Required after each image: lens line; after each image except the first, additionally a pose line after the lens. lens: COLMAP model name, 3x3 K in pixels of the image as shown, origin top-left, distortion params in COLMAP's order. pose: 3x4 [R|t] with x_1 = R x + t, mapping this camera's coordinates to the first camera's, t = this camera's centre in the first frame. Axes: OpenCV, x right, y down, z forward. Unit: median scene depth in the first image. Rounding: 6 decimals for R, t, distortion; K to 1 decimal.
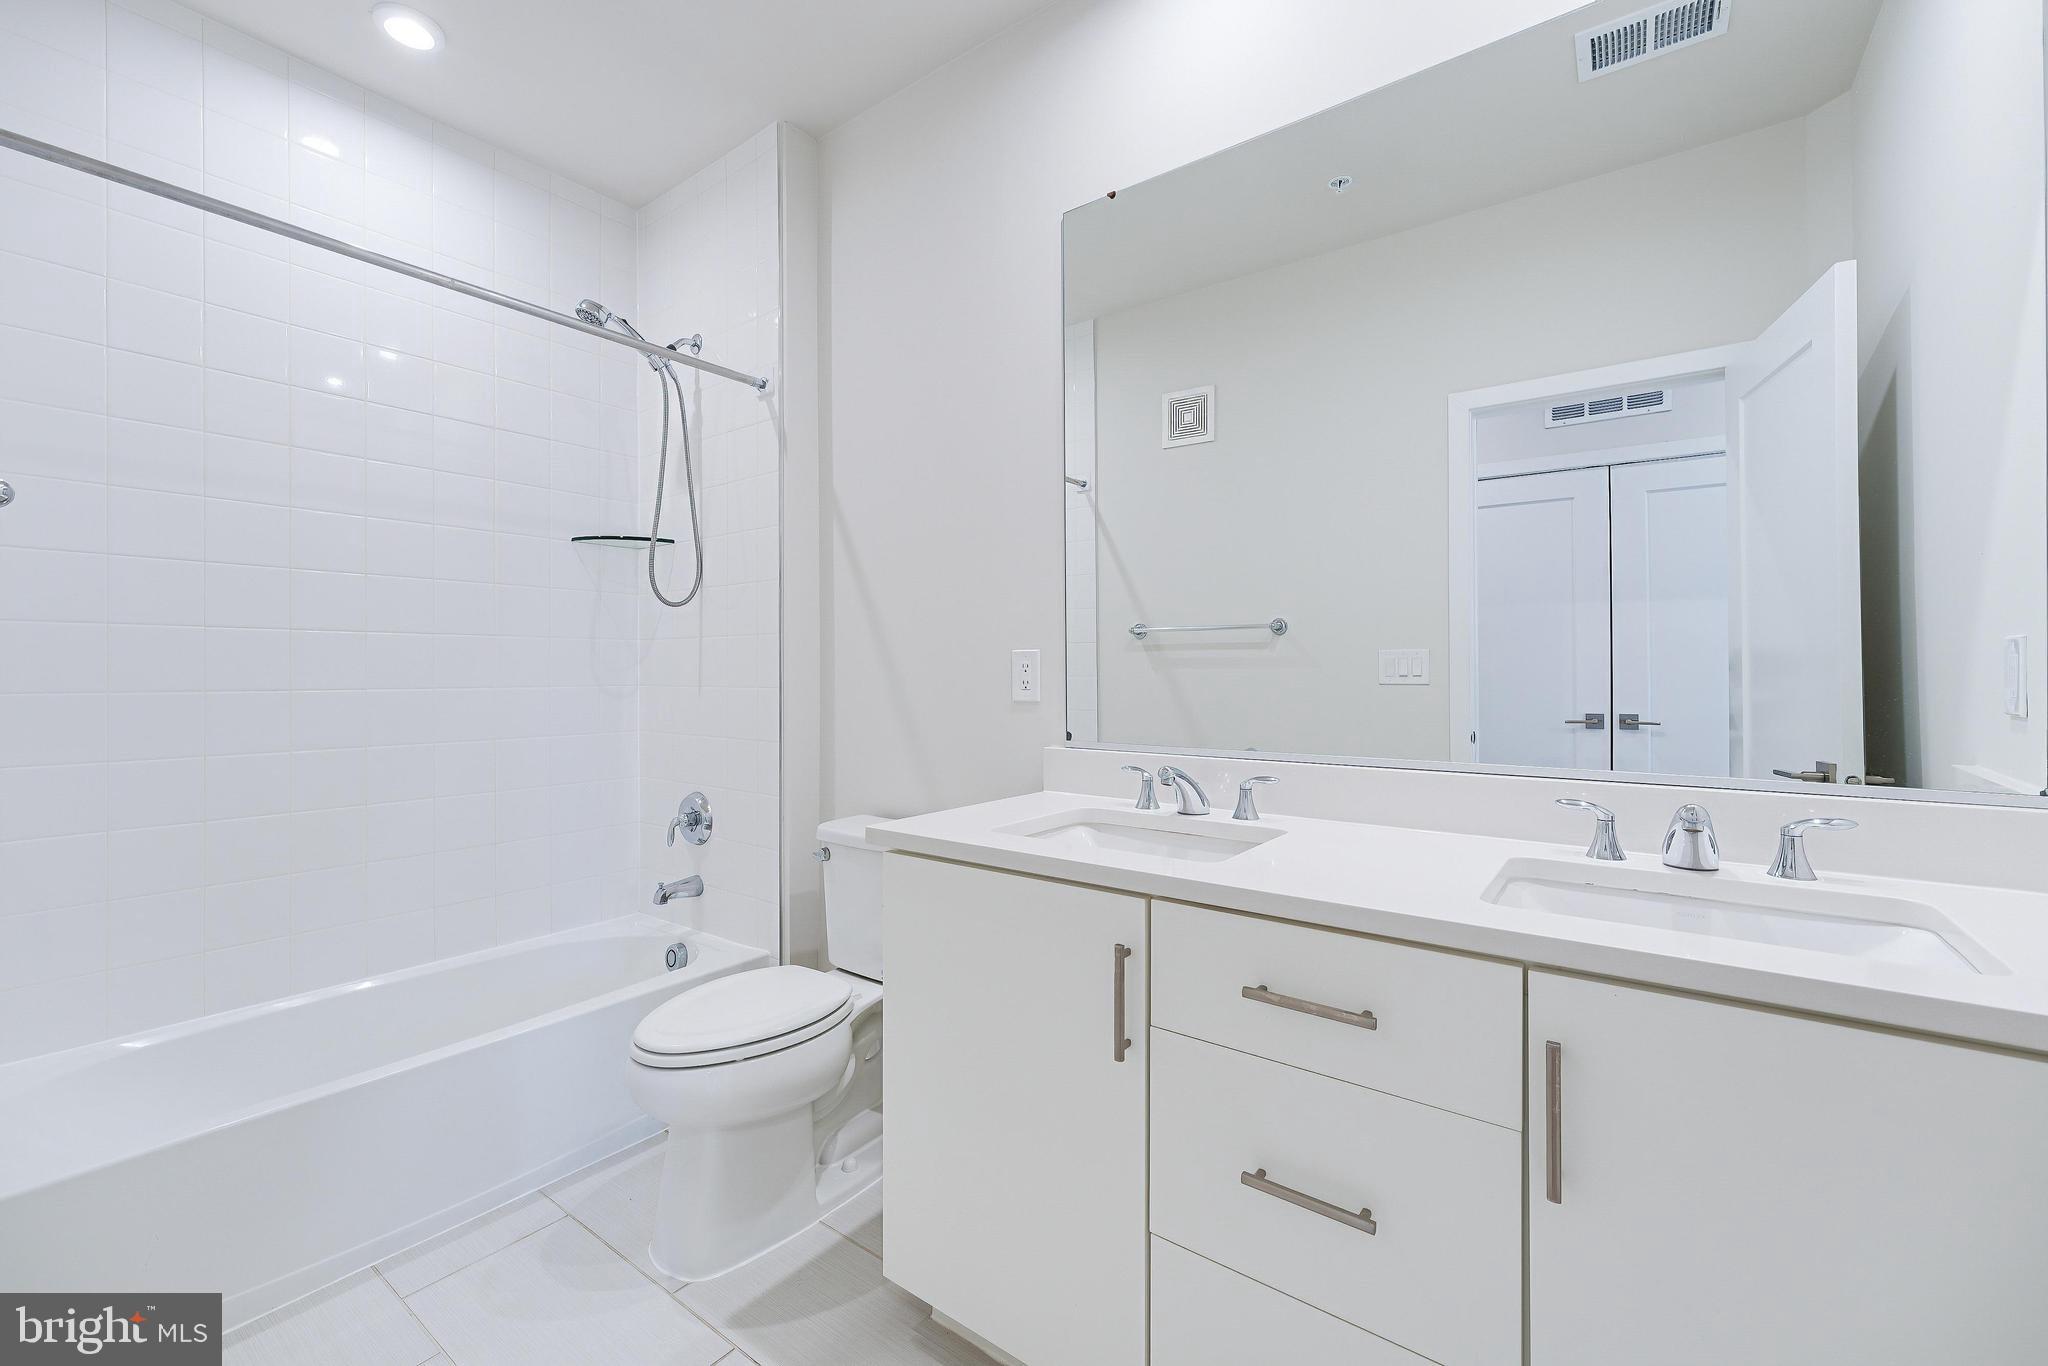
lens RADIAL K [[850.1, 0, 1034.7], [0, 850.1, 658.8], [0, 0, 1]] dist [-0.000678, -0.000027]
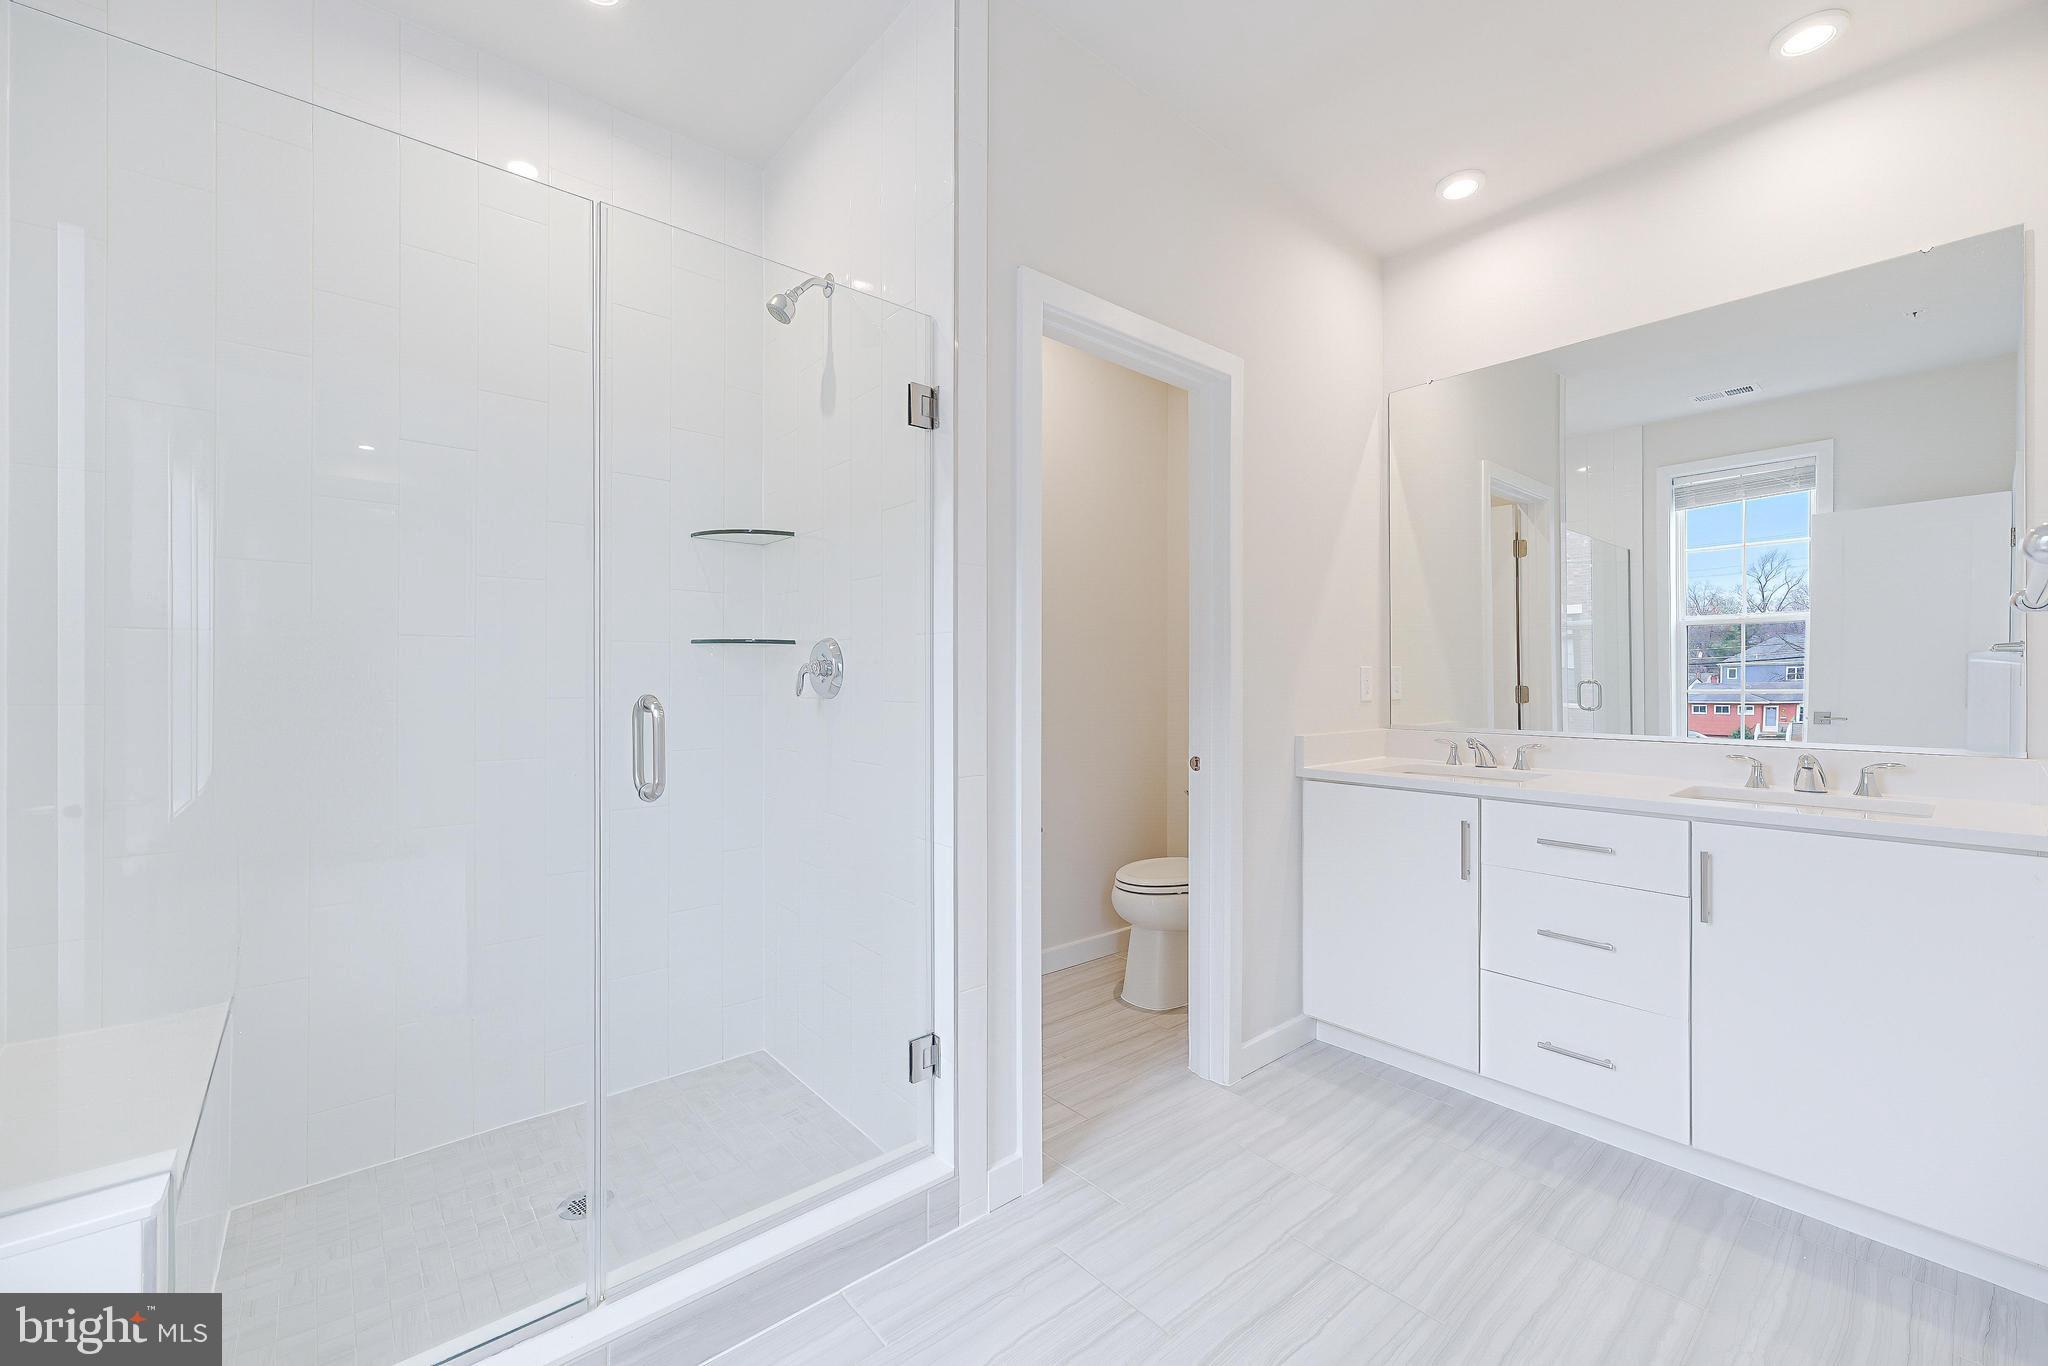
lens RADIAL K [[839.5, 0, 1034.3], [0, 839.5, 672.9], [0, 0, 1]] dist [0.001742, 0.000127]
pose [[0.975487, -0.001830, -0.220048, -0.441577], [0.003394, 0.999972, 0.006730, -0.019701], [0.220029, -0.007312, 0.975466, -1.104442]]
